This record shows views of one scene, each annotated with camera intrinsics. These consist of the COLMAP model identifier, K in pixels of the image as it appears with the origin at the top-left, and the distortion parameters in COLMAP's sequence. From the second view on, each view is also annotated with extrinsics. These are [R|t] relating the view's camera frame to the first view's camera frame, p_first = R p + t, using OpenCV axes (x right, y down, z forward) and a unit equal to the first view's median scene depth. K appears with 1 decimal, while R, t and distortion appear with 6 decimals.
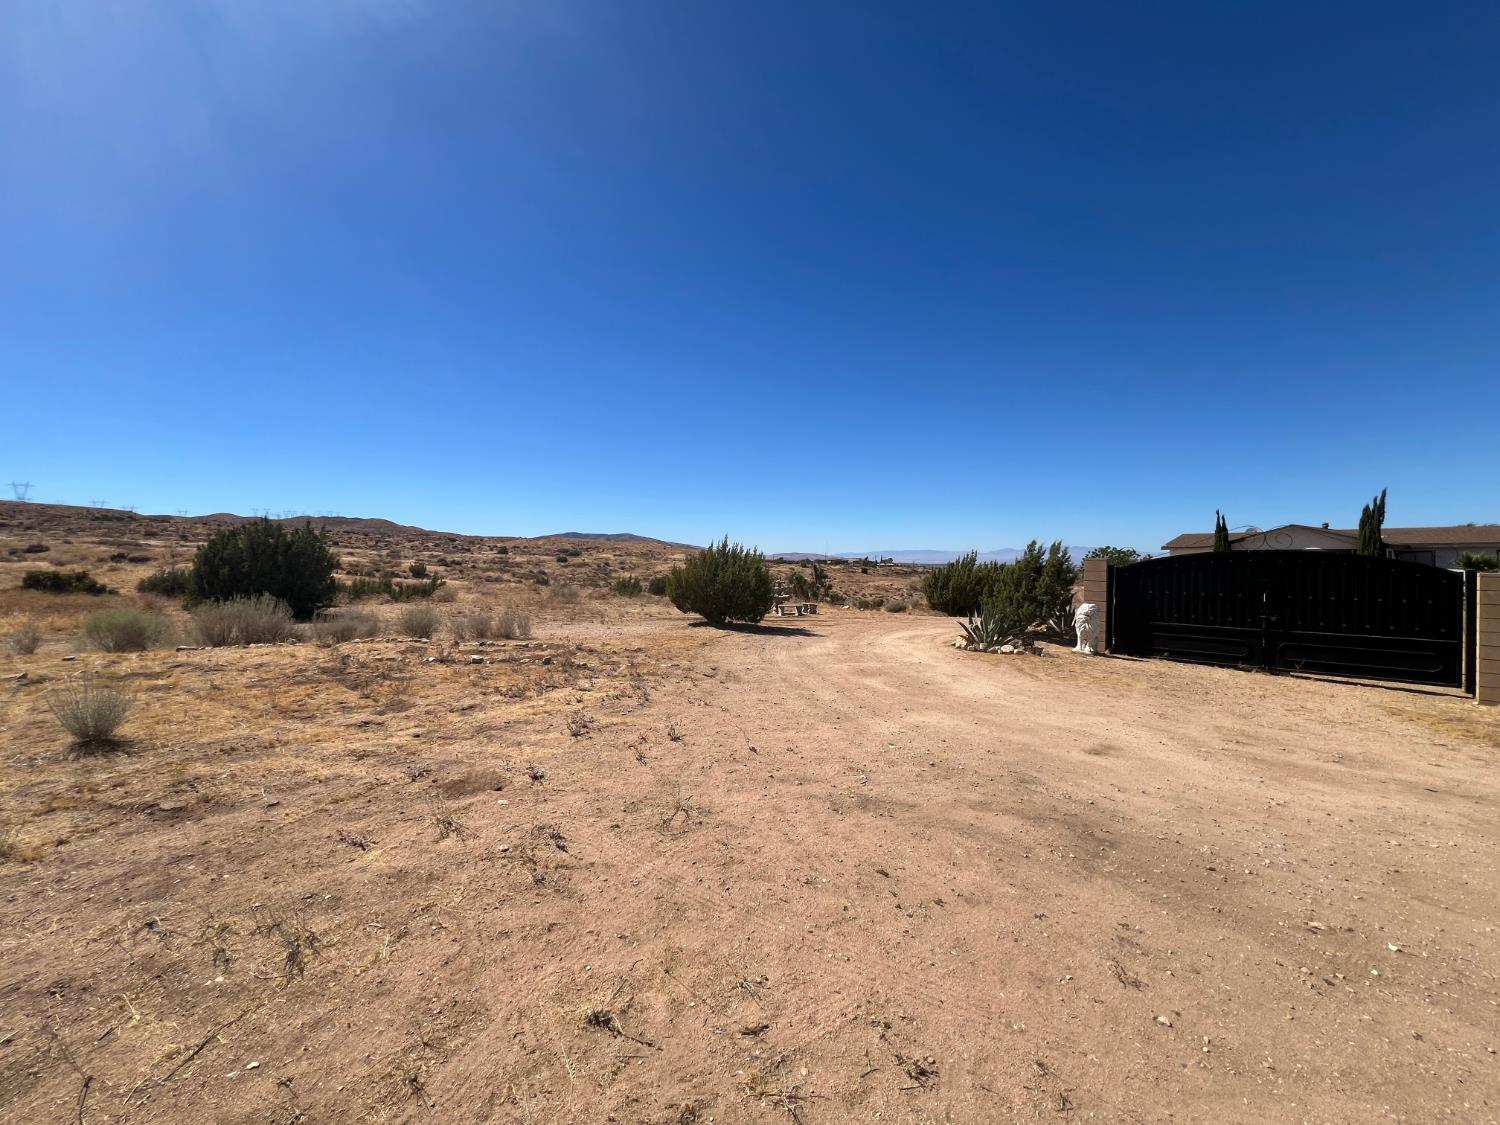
lens RADIAL K [[604.4, 0, 744.1], [0, 604.4, 558.7], [0, 0, 1]] dist [0.000667, 0.000160]
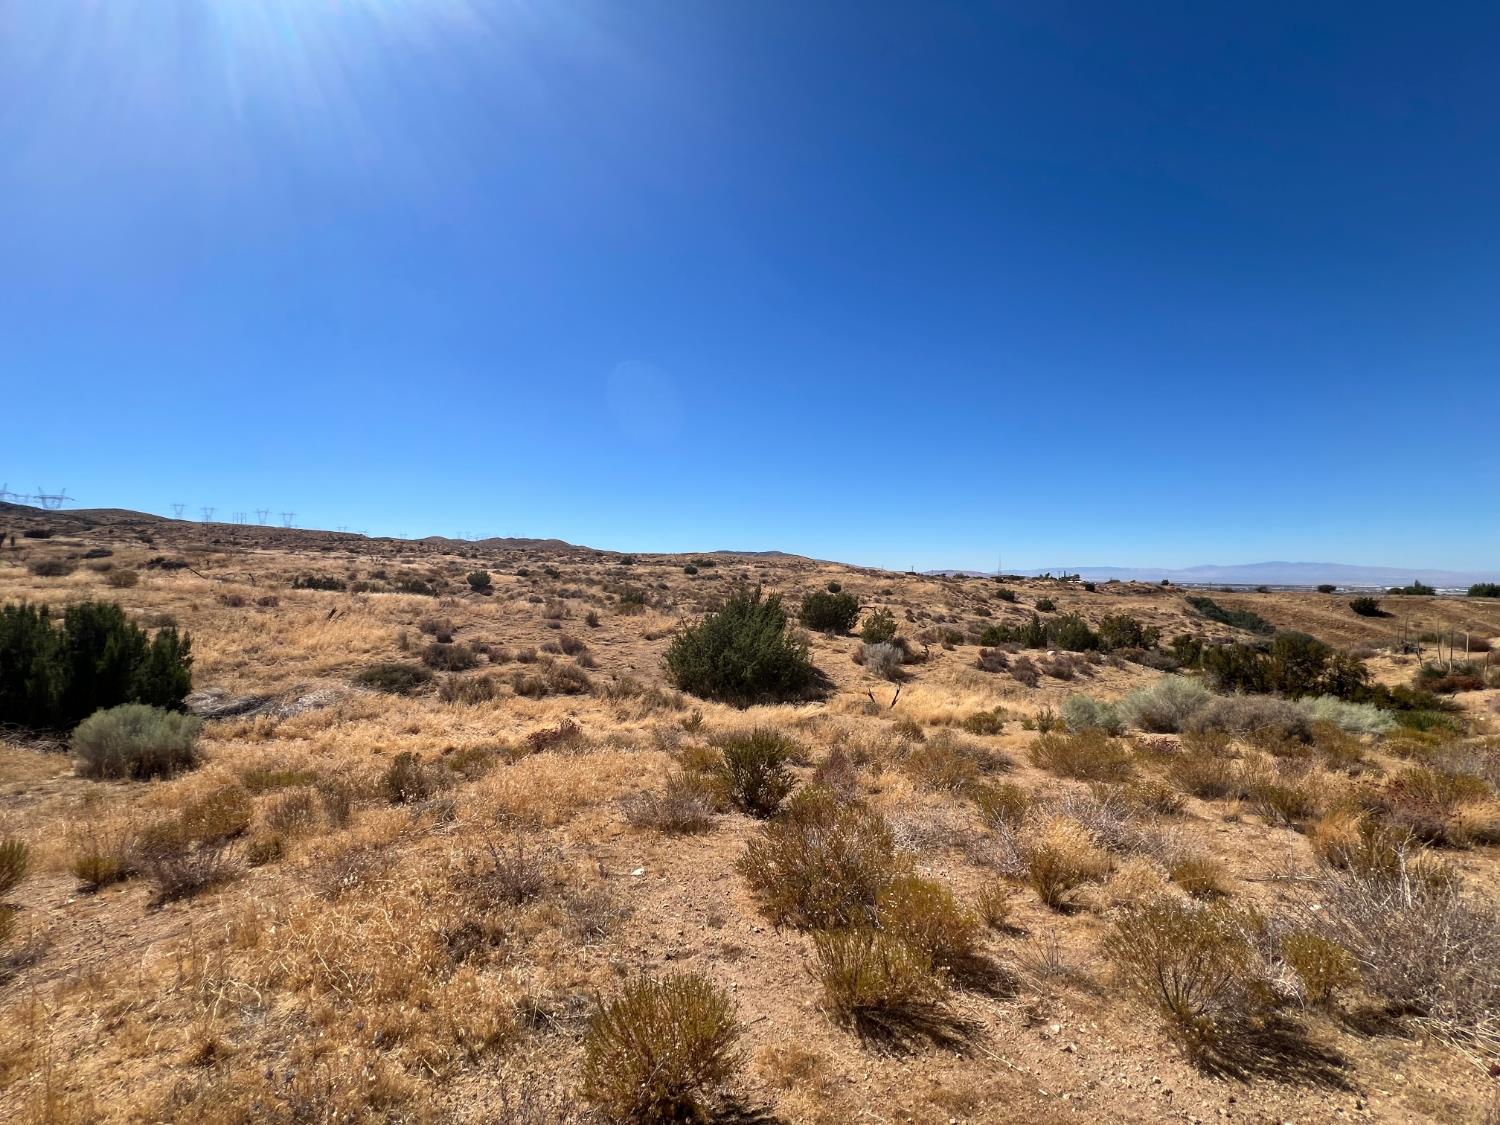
lens RADIAL K [[604.1, 0, 744.8], [0, 604.1, 559.9], [0, 0, 1]] dist [-0.000820, -0.000033]
pose [[0.970663, -0.004911, -0.240392, -0.038593], [-0.001589, 0.999638, -0.026840, 0.008383], [0.240437, 0.026434, 0.970305, 0.238500]]
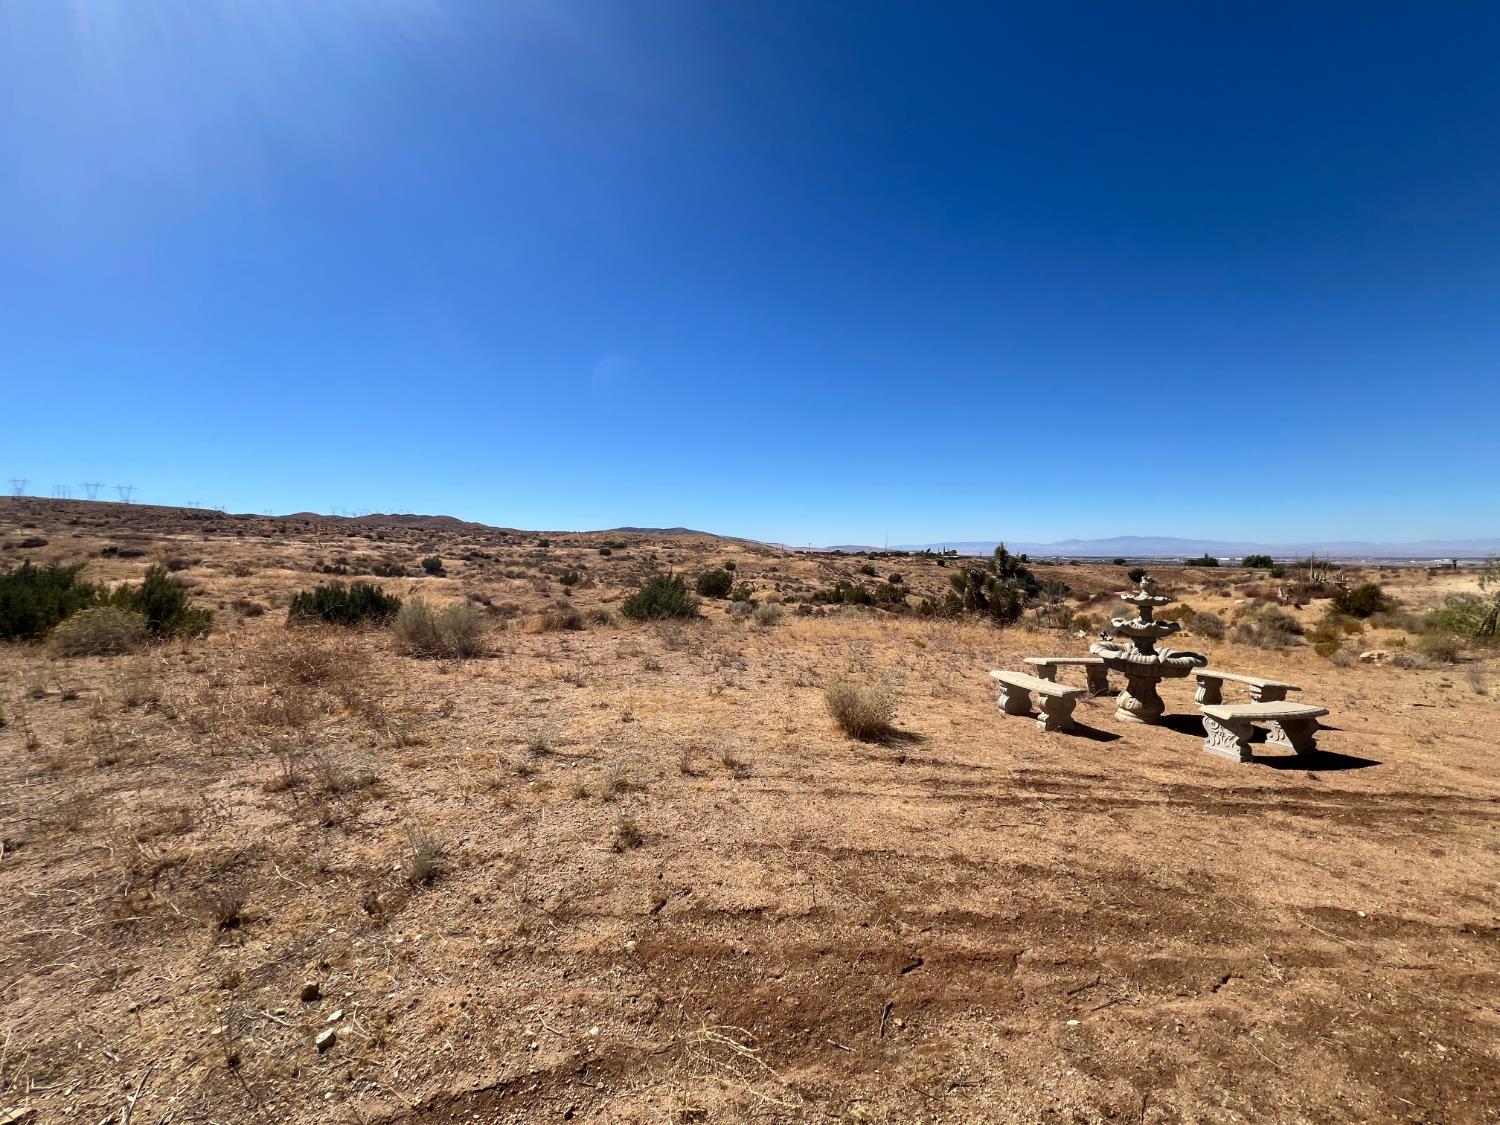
lens RADIAL K [[604.4, 0, 745.3], [0, 604.4, 554.5], [0, 0, 1]] dist [0.000667, 0.000160]
pose [[0.996327, -0.006348, -0.085391, -0.013908], [0.006685, 0.999971, 0.003659, 0.002680], [0.085365, -0.004216, 0.996341, 0.113524]]
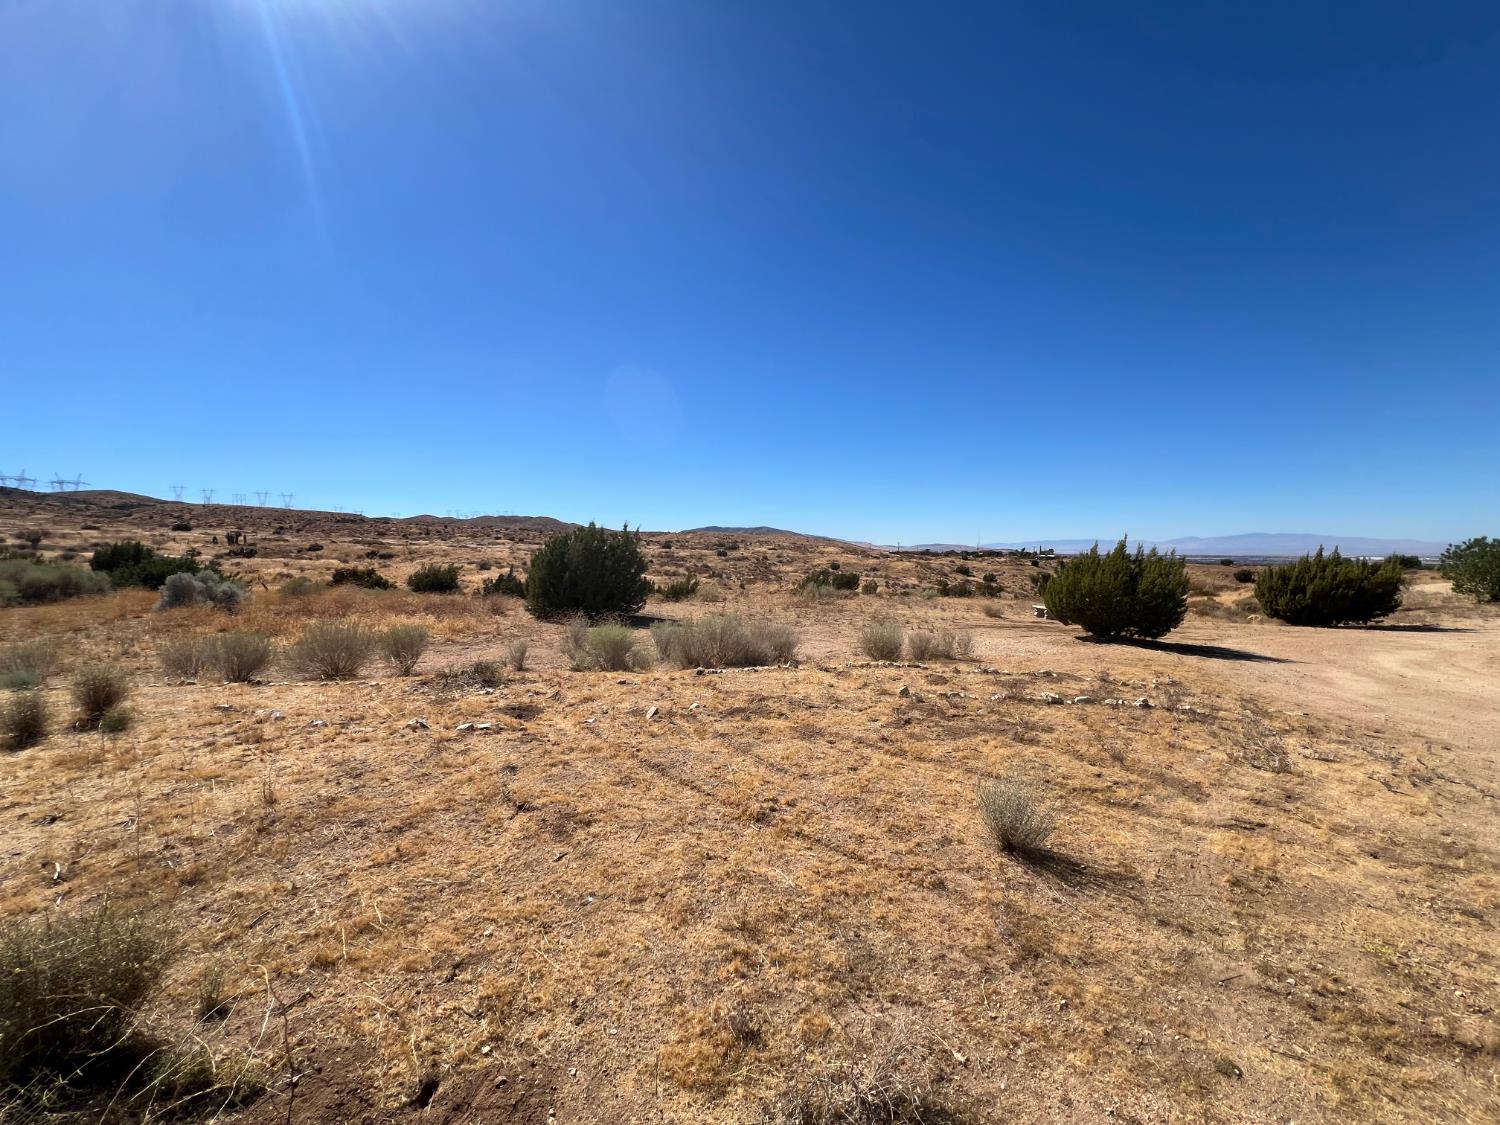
lens RADIAL K [[604.1, 0, 744.5], [0, 604.1, 556.6], [0, 0, 1]] dist [-0.000820, -0.000033]
pose [[0.974927, -0.005073, -0.222465, -0.034880], [0.007166, 0.999937, 0.008601, -0.001995], [0.222408, -0.009979, 0.974903, 0.003732]]
